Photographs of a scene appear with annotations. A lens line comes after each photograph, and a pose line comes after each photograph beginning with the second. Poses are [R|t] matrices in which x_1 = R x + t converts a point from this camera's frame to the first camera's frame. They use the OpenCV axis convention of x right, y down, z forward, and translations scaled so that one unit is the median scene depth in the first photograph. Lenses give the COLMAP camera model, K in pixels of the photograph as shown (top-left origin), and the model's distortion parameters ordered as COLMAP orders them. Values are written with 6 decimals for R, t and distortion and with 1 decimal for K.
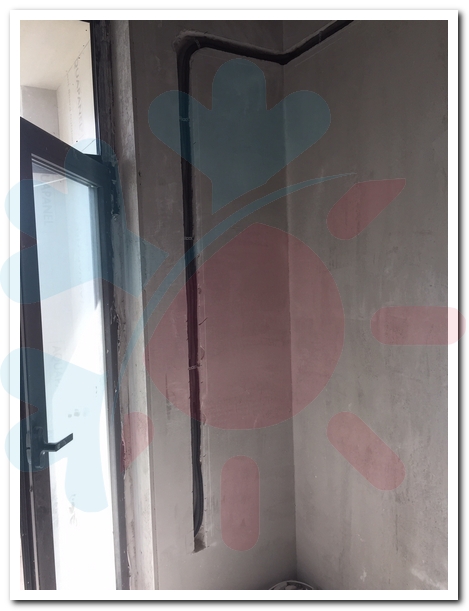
lens RADIAL K [[488.9, 0, 232.7], [0, 488.9, 302.9], [0, 0, 1]] dist [0.078652, -0.111851]
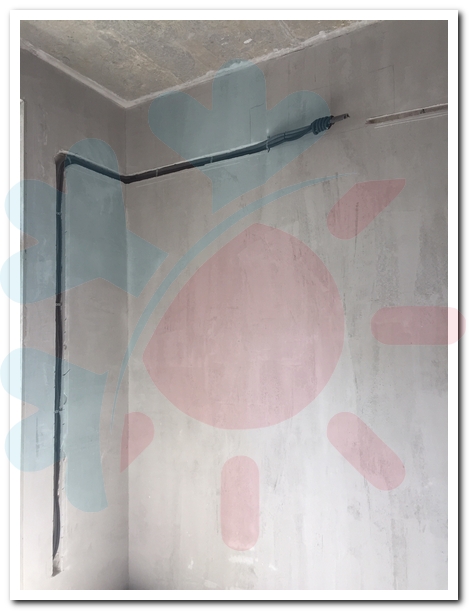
lens RADIAL K [[488.9, 0, 232.7], [0, 488.9, 302.9], [0, 0, 1]] dist [0.078652, -0.111851]
pose [[0.874700, 0.052350, 0.481830, -0.305331], [0.027736, 0.987113, -0.157600, 0.073345], [-0.483871, 0.151217, 0.861976, -0.290938]]
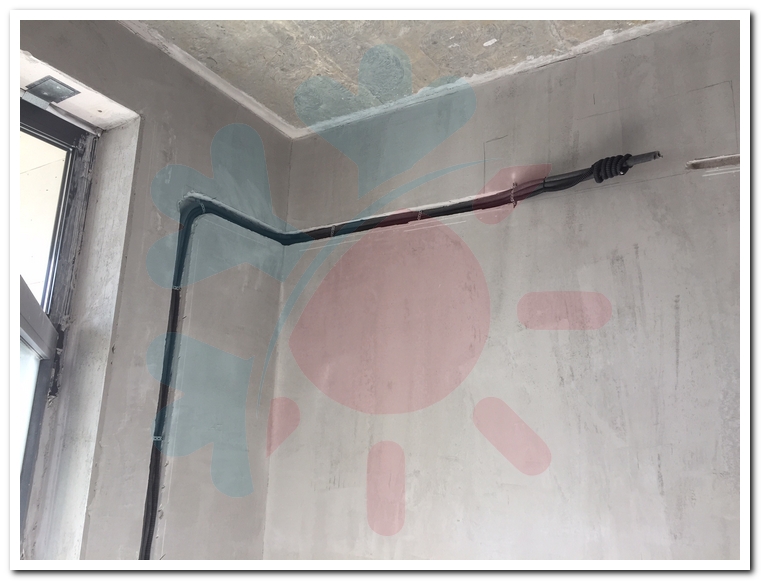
lens RADIAL K [[608.9, 0, 377.0], [0, 608.9, 287.7], [0, 0, 1]] dist [0.078652, -0.111851]
pose [[0.886626, 0.173638, 0.428655, -0.234416], [-0.029916, 0.946436, -0.321502, -0.058272], [-0.461519, 0.272228, 0.844329, -0.000332]]
